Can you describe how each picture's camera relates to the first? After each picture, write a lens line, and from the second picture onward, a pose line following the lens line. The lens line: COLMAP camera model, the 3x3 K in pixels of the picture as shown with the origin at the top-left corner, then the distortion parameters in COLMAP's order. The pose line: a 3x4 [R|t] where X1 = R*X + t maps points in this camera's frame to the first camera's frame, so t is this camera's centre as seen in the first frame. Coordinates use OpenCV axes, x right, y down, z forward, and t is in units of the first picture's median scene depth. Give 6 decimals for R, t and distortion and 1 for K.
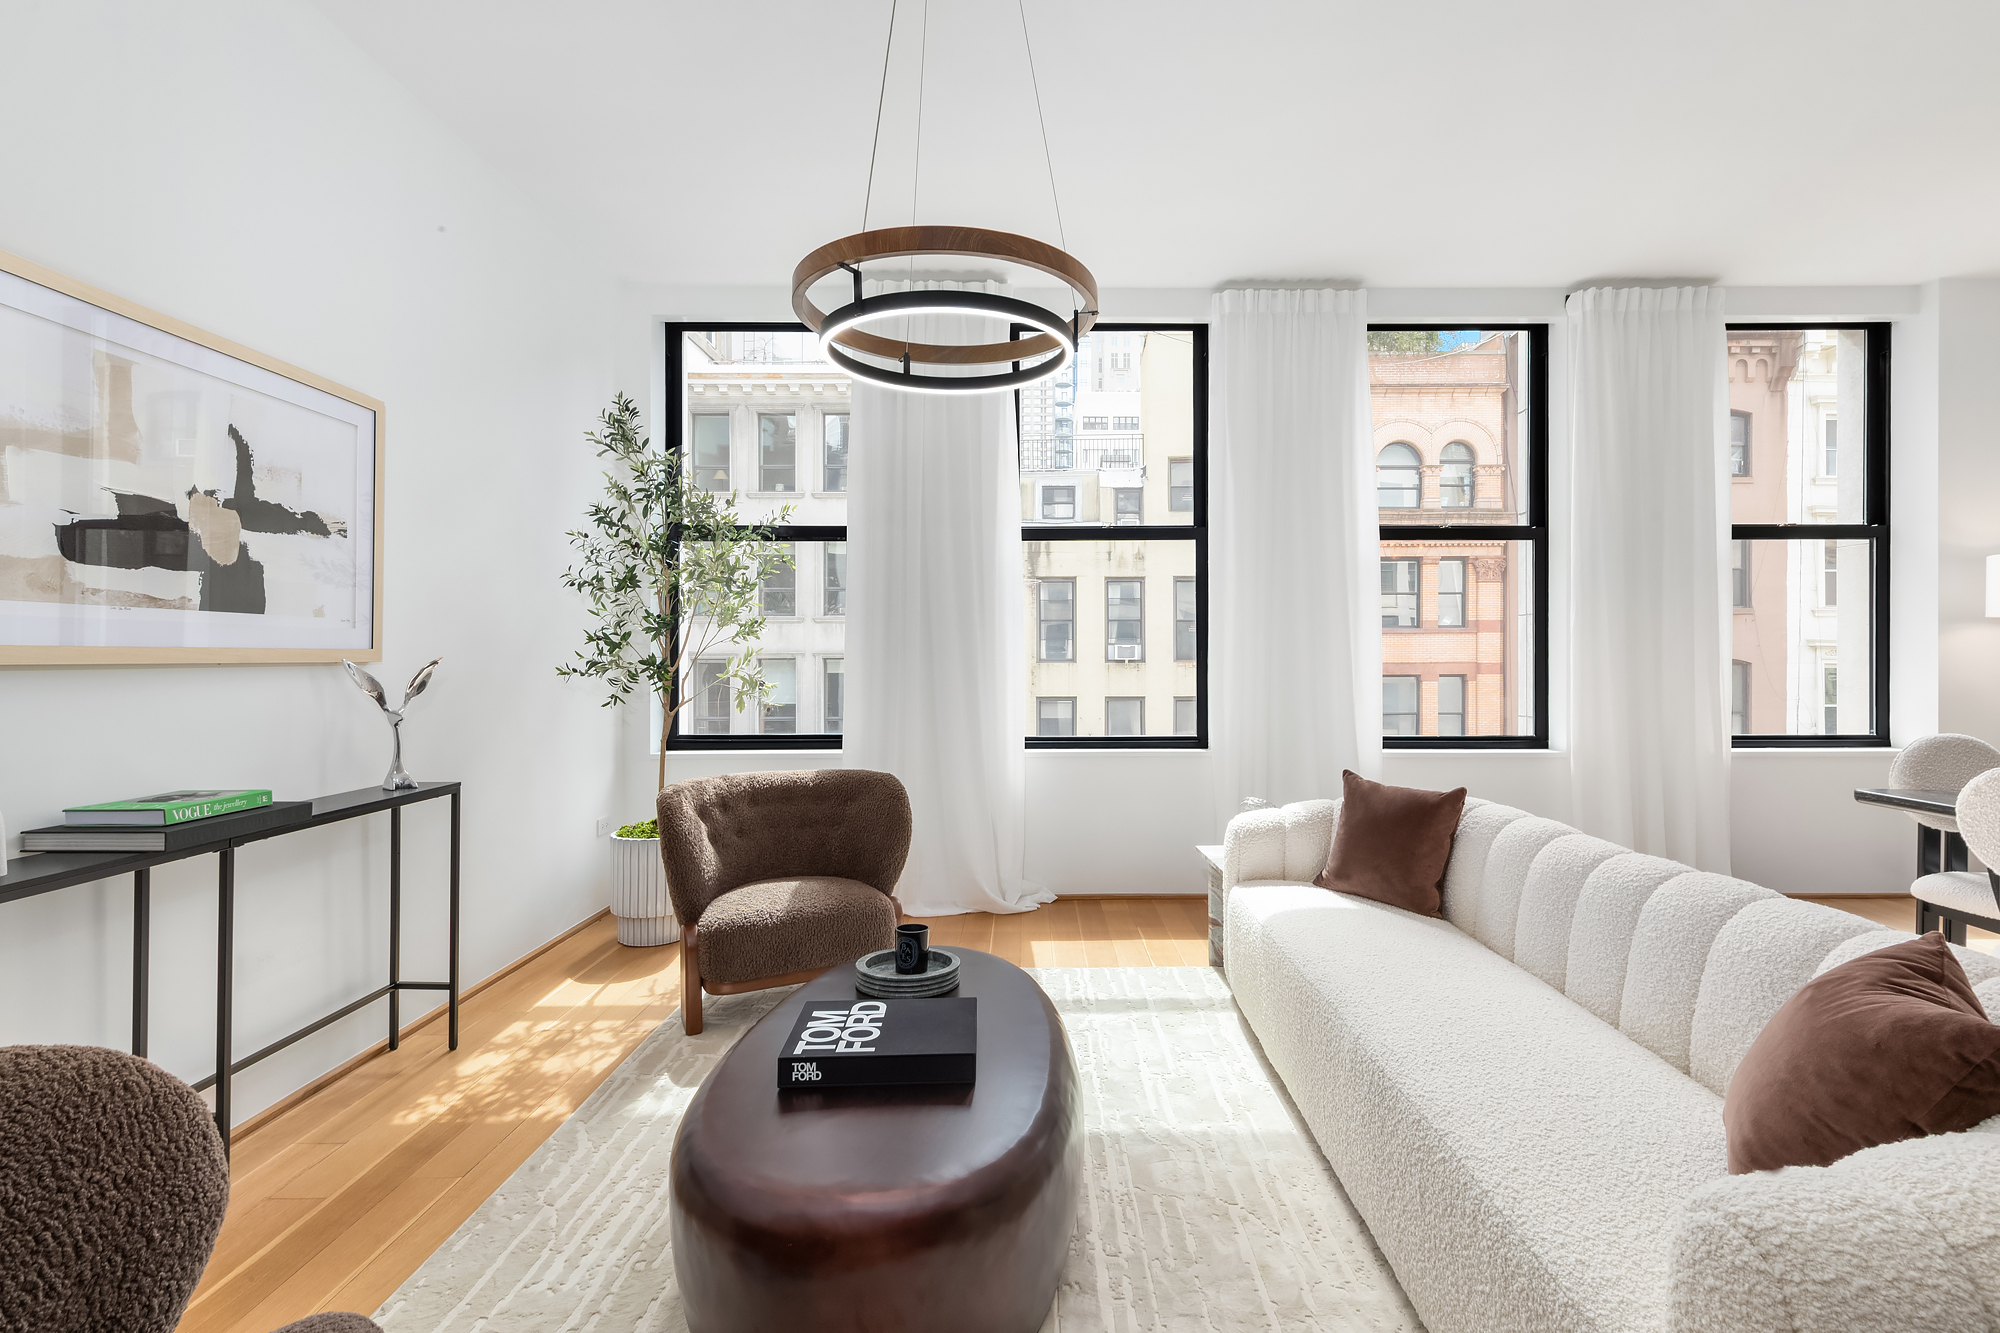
lens RADIAL K [[929.9, 0, 1031.8], [0, 929.9, 647.9], [0, 0, 1]] dist [0.017985, -0.002224]
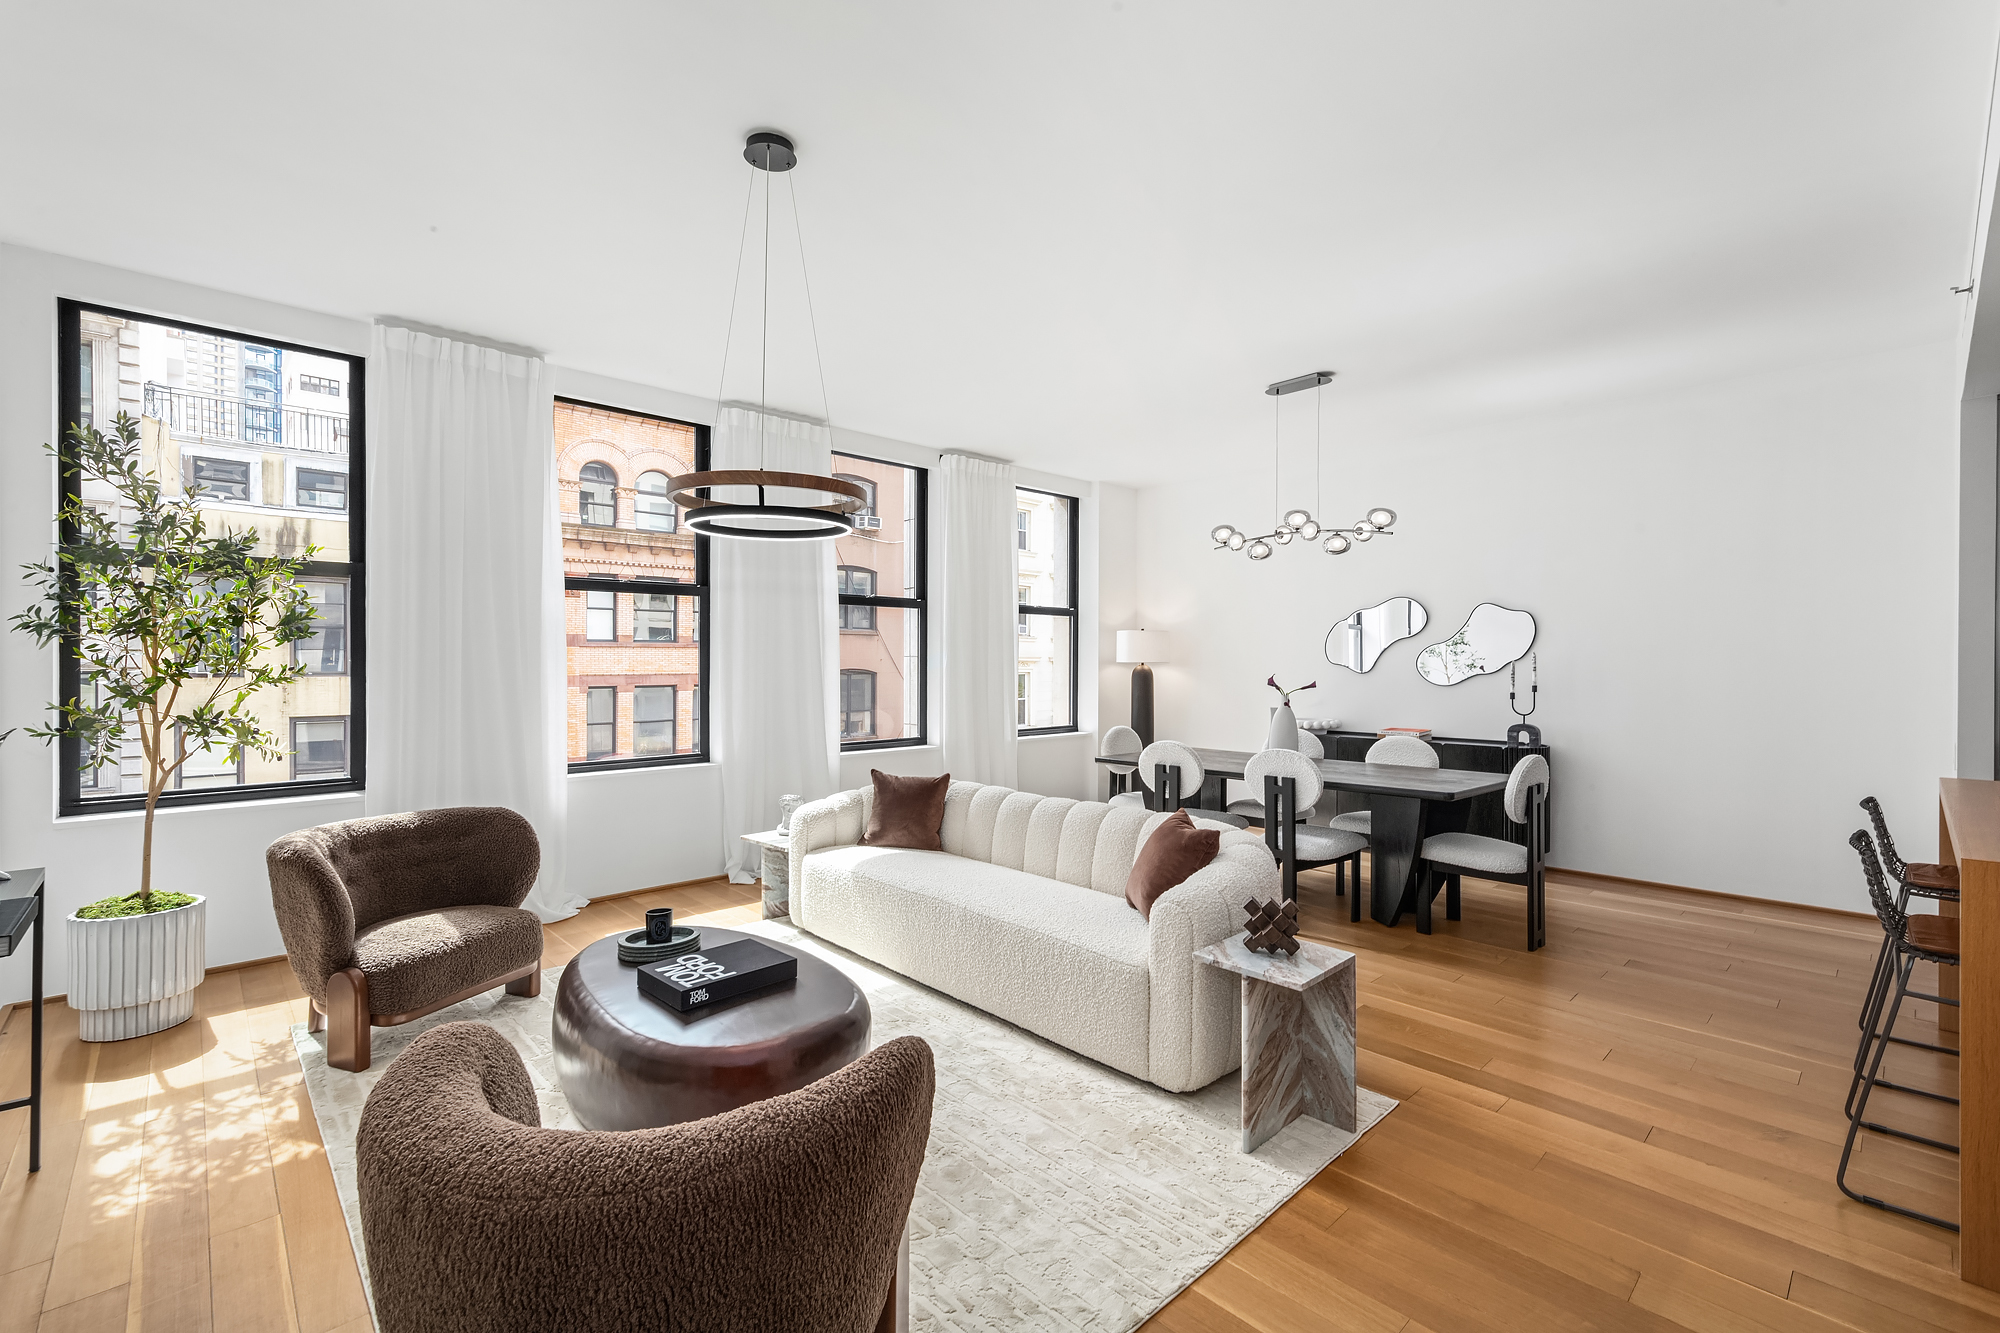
lens RADIAL K [[929.9, 0, 985.8], [0, 929.9, 664.4], [0, 0, 1]] dist [0.017985, -0.002224]
pose [[0.736761, -0.007681, 0.676109, -0.619682], [-0.005213, 0.999841, 0.017040, -0.077569], [-0.676133, -0.016079, 0.736604, -0.289528]]
